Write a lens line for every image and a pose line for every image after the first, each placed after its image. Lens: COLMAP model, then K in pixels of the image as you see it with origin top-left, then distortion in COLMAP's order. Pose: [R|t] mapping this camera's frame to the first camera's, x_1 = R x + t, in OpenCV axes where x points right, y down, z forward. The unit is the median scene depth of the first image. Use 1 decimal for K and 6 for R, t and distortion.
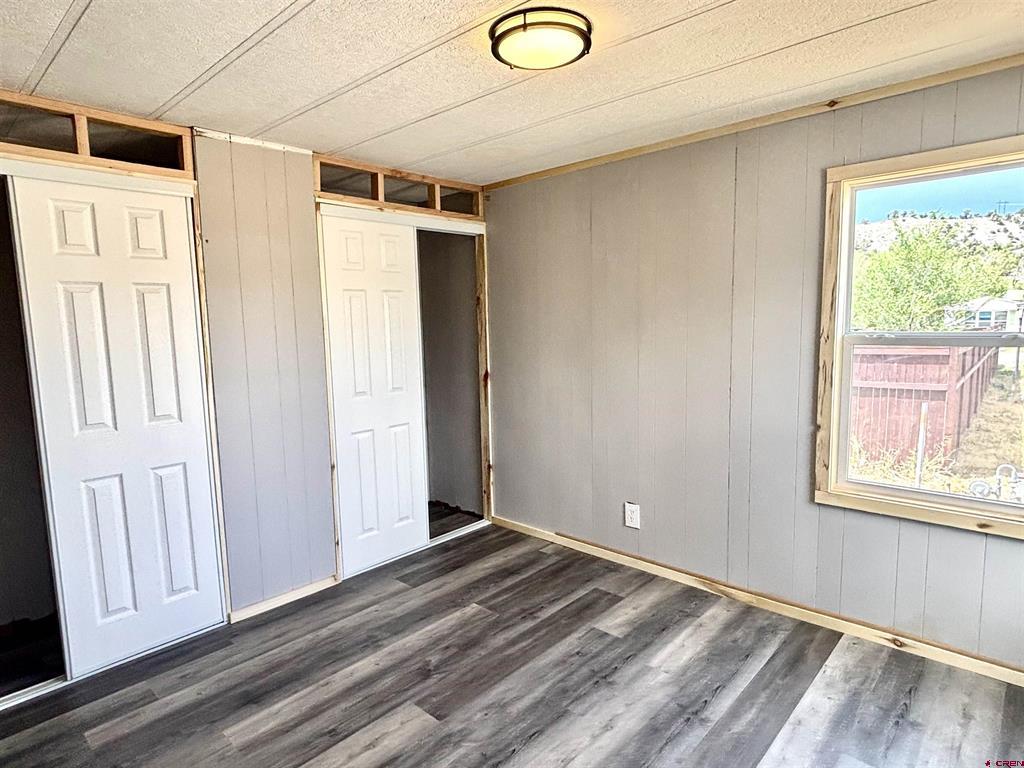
lens RADIAL K [[574.9, 0, 507.6], [0, 574.9, 386.6], [0, 0, 1]] dist [0.003081, -0.006967]
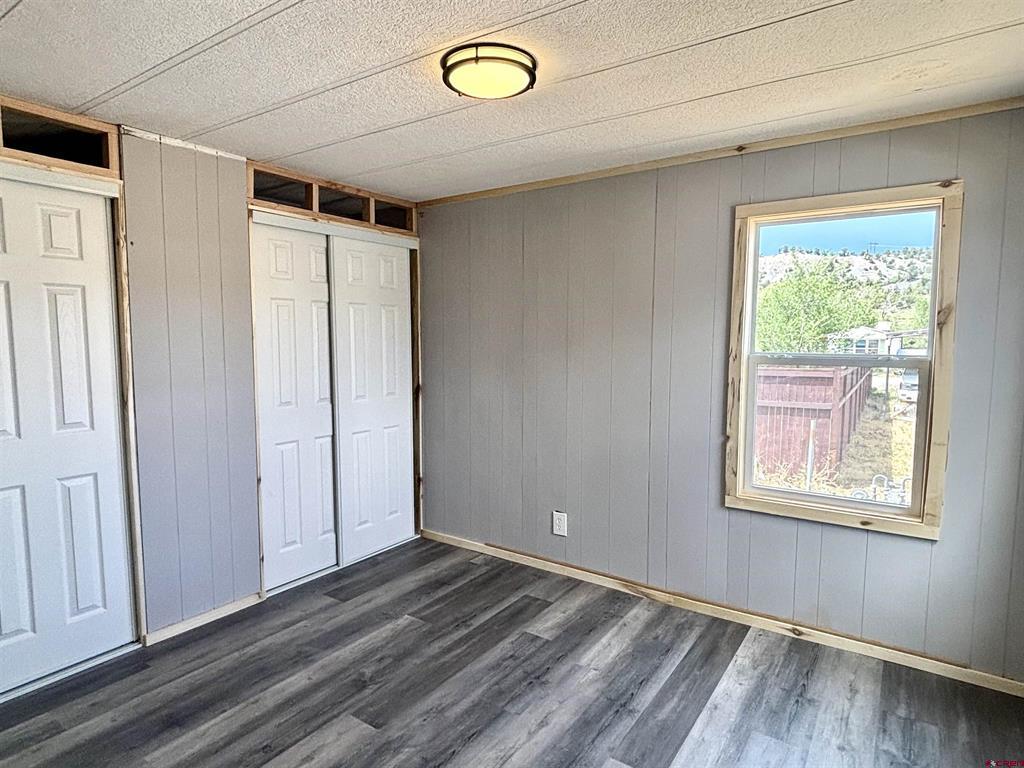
lens RADIAL K [[574.9, 0, 508.8], [0, 574.9, 387.2], [0, 0, 1]] dist [0.003081, -0.006967]
pose [[0.989497, 0.013261, 0.143941, -0.035685], [-0.009067, 0.999516, -0.029756, 0.010290], [-0.144266, 0.028139, 0.989139, -0.032455]]
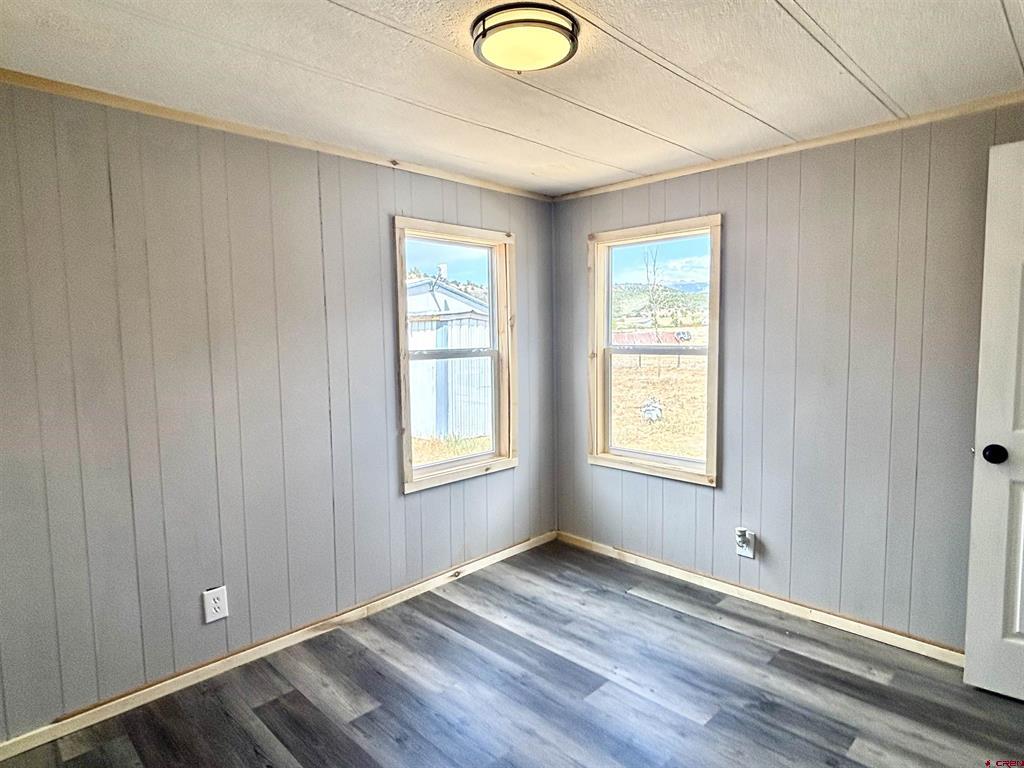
lens RADIAL K [[574.9, 0, 510.3], [0, 574.9, 381.6], [0, 0, 1]] dist [0.003081, -0.006967]
pose [[0.052298, -0.060973, 0.996768, -0.619919], [0.137611, 0.989052, 0.053281, -0.061461], [-0.989105, 0.134380, 0.060116, 0.686563]]
